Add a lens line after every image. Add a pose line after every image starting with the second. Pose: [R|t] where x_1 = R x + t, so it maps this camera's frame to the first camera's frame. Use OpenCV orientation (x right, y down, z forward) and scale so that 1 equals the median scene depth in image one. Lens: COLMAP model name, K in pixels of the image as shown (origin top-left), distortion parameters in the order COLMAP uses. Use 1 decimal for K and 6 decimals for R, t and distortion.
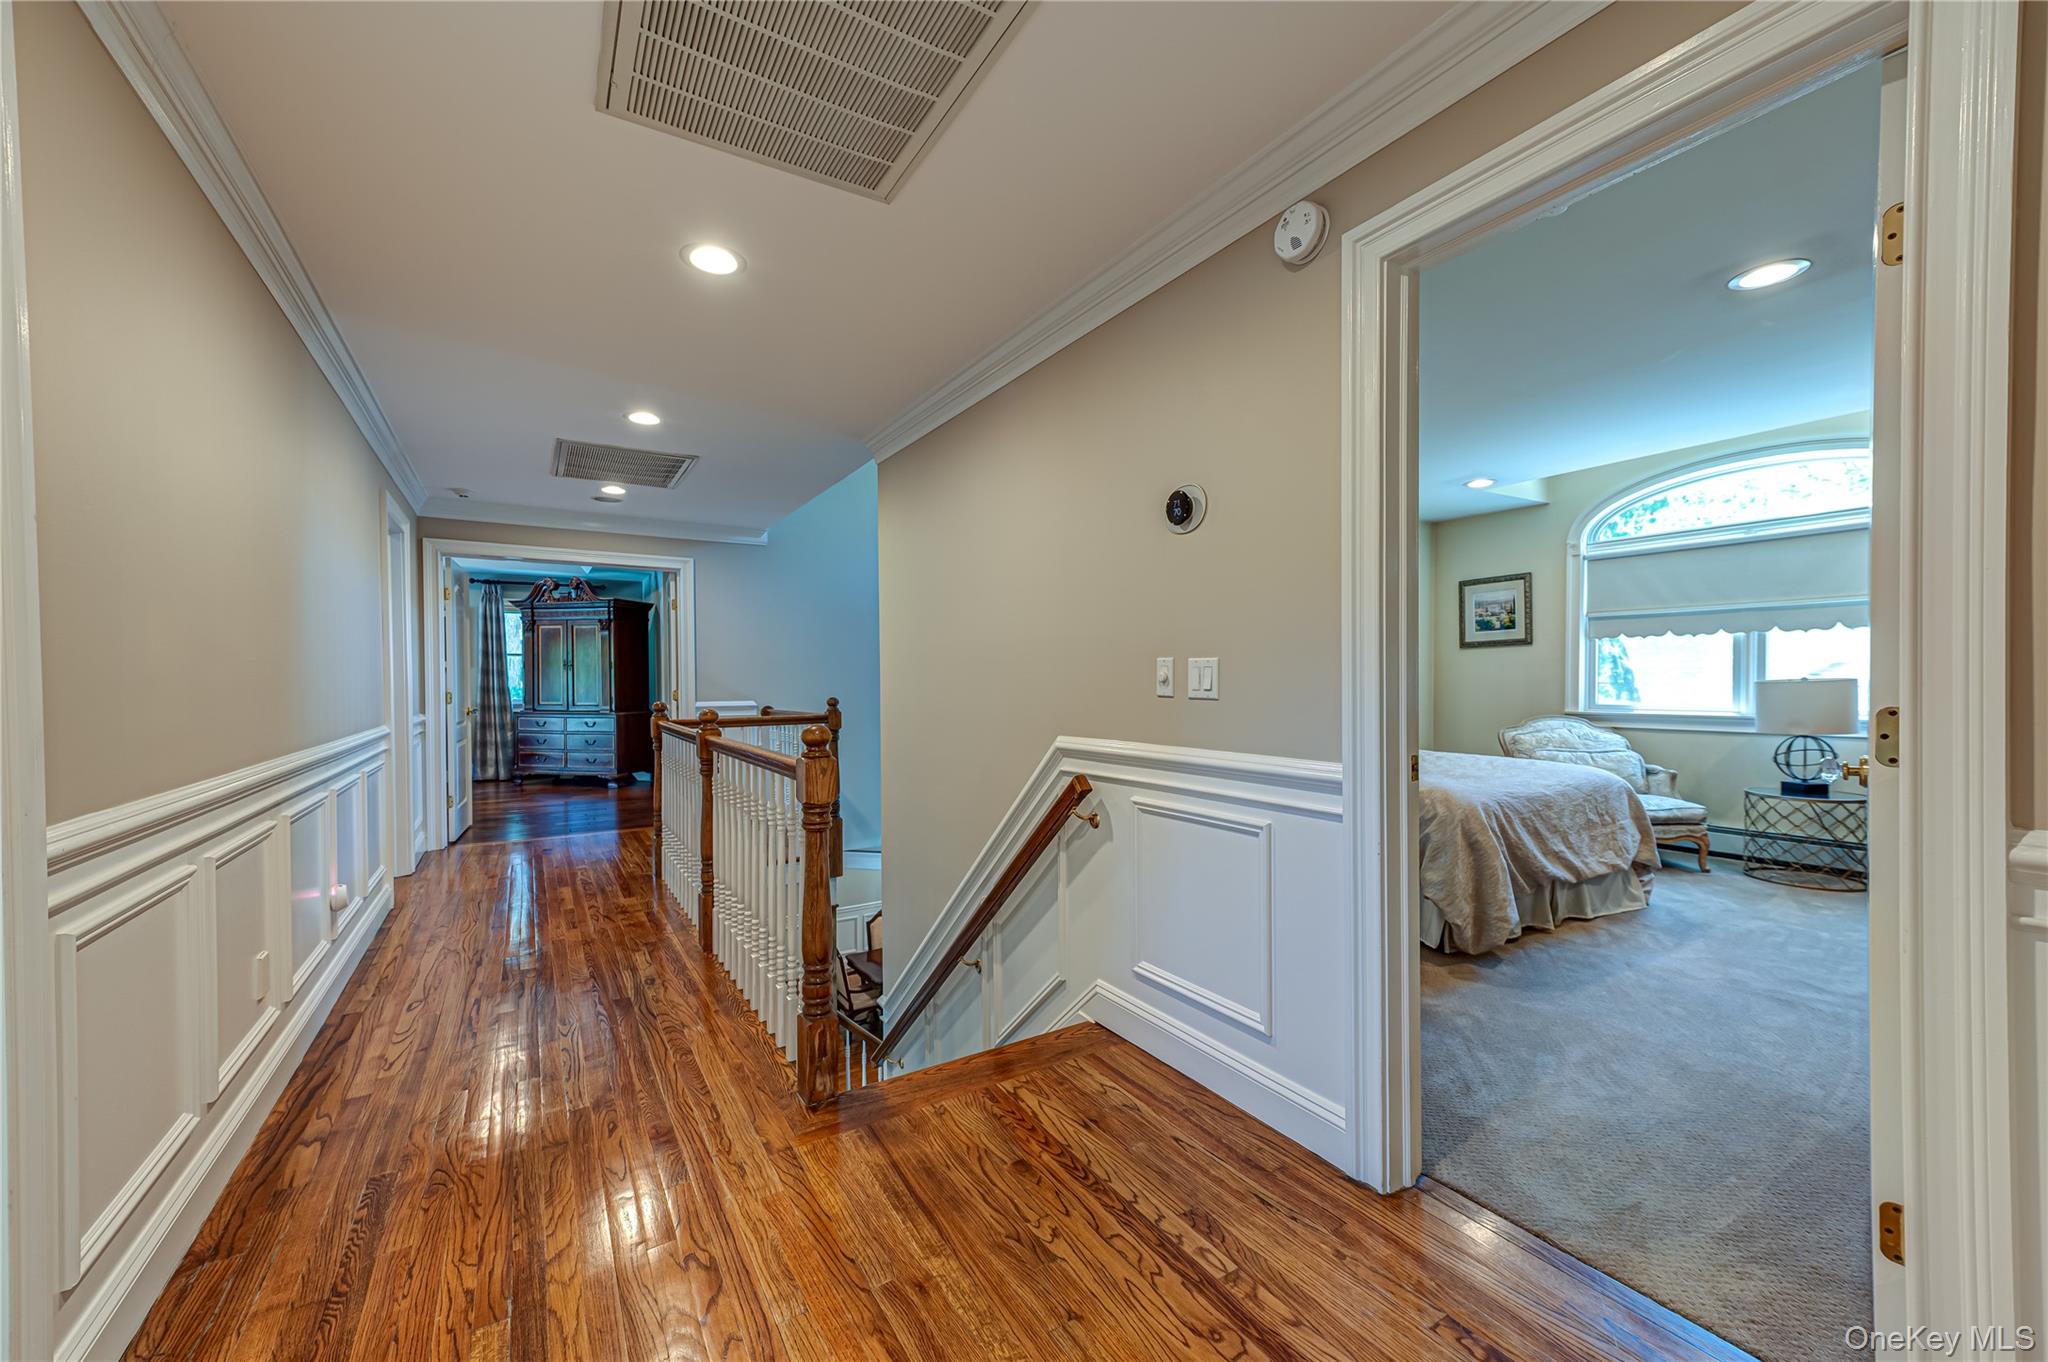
lens RADIAL K [[804.6, 0, 1018.3], [0, 804.6, 691.2], [0, 0, 1]] dist [0.018696, -0.000226]
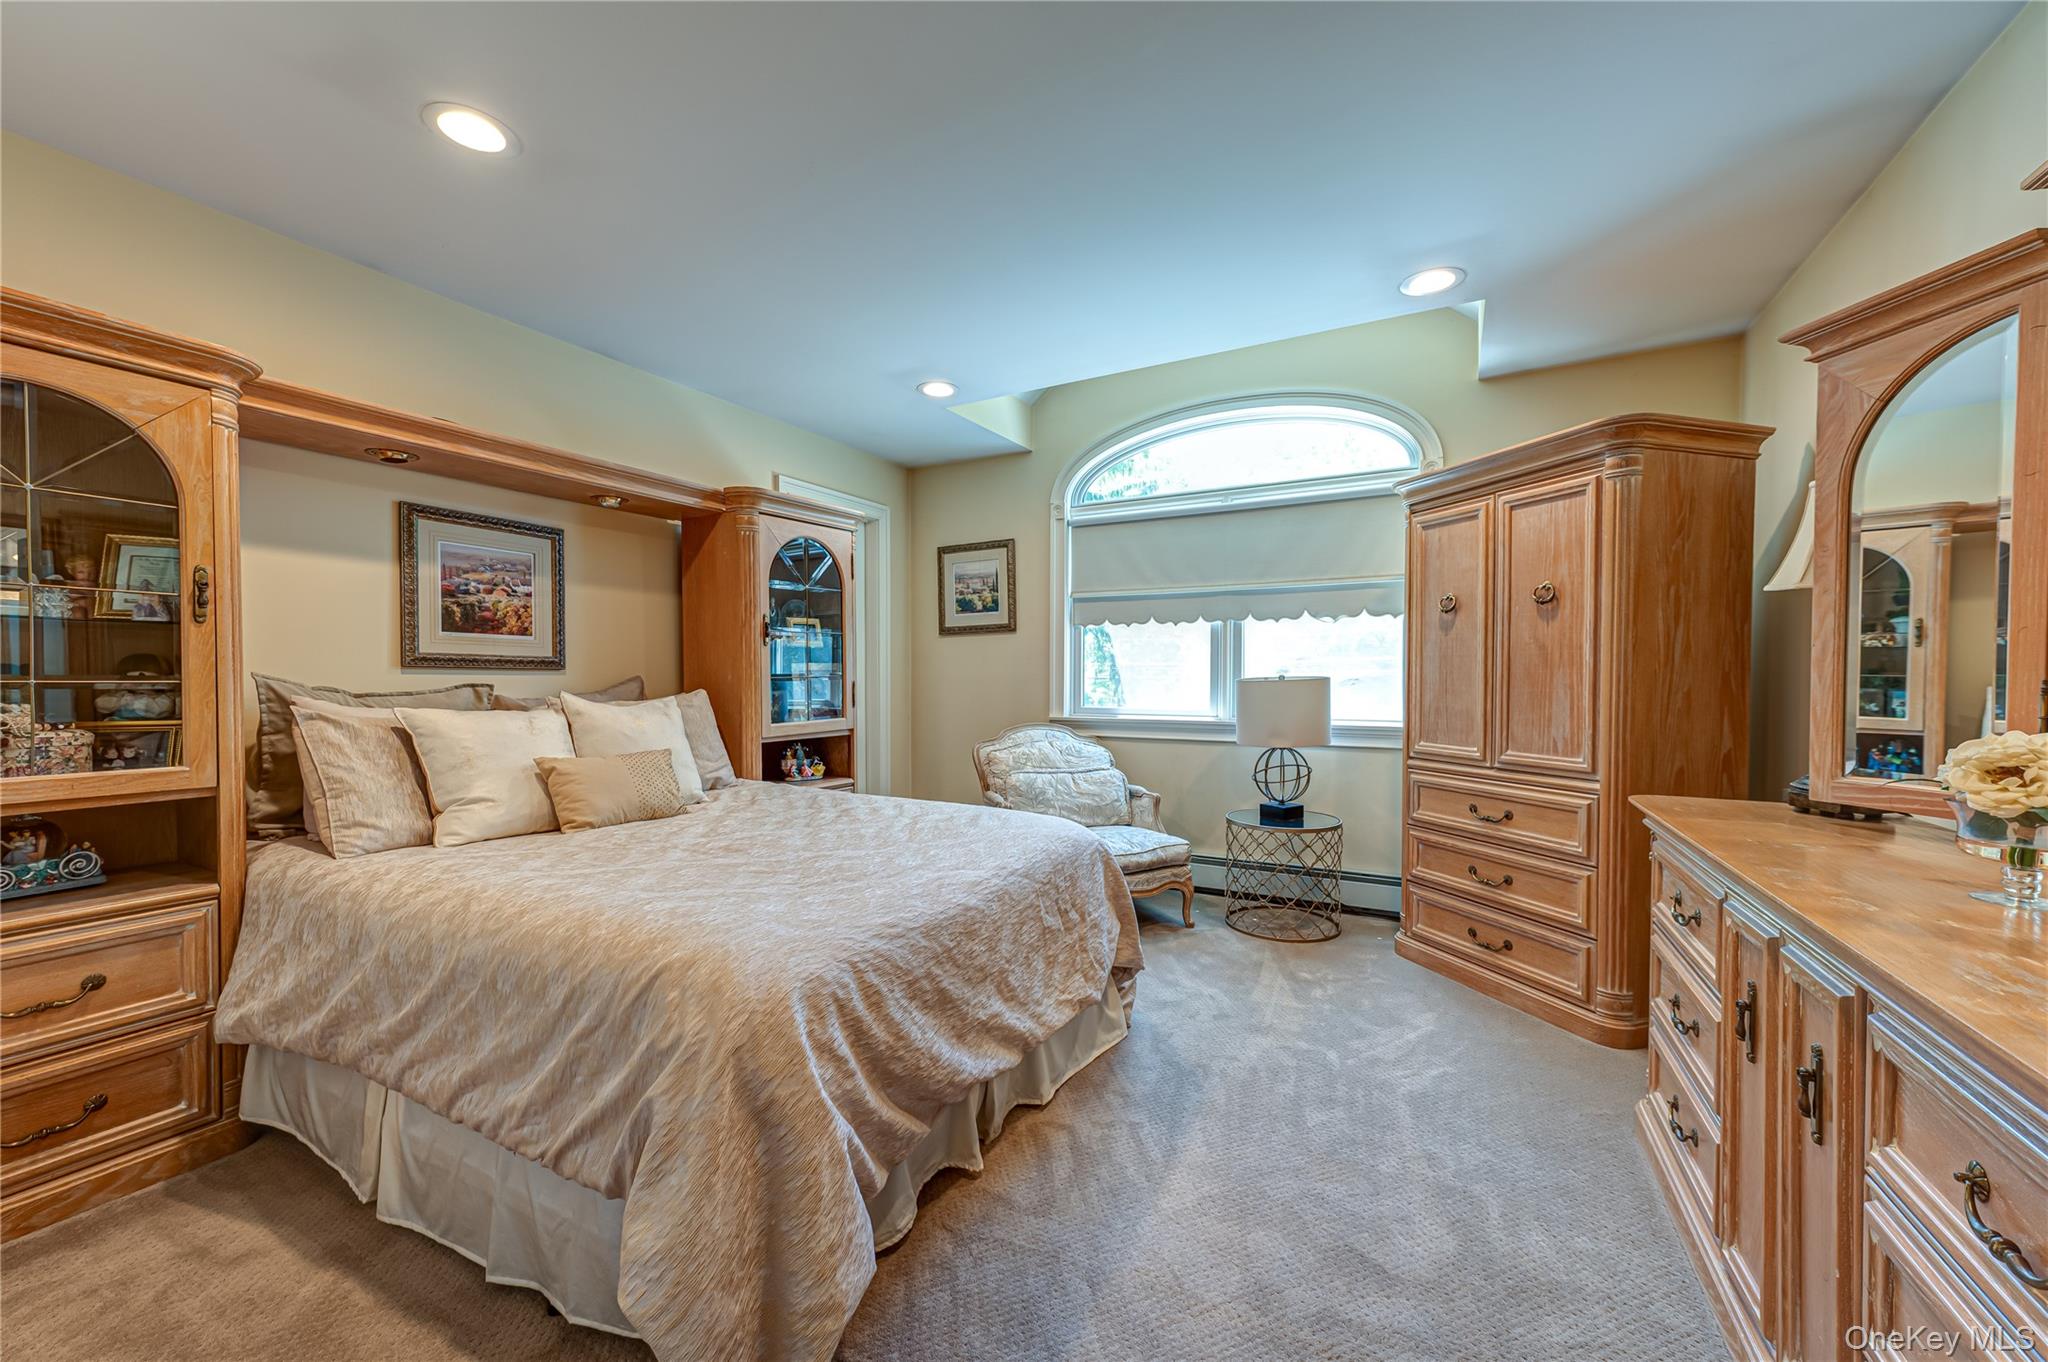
lens RADIAL K [[804.6, 0, 1018.3], [0, 804.6, 691.2], [0, 0, 1]] dist [0.018696, -0.000226]
pose [[0.870760, -0.006399, 0.491666, 0.315991], [0.002919, 0.999965, 0.007846, -0.007582], [-0.491699, -0.005396, 0.870749, 0.401351]]
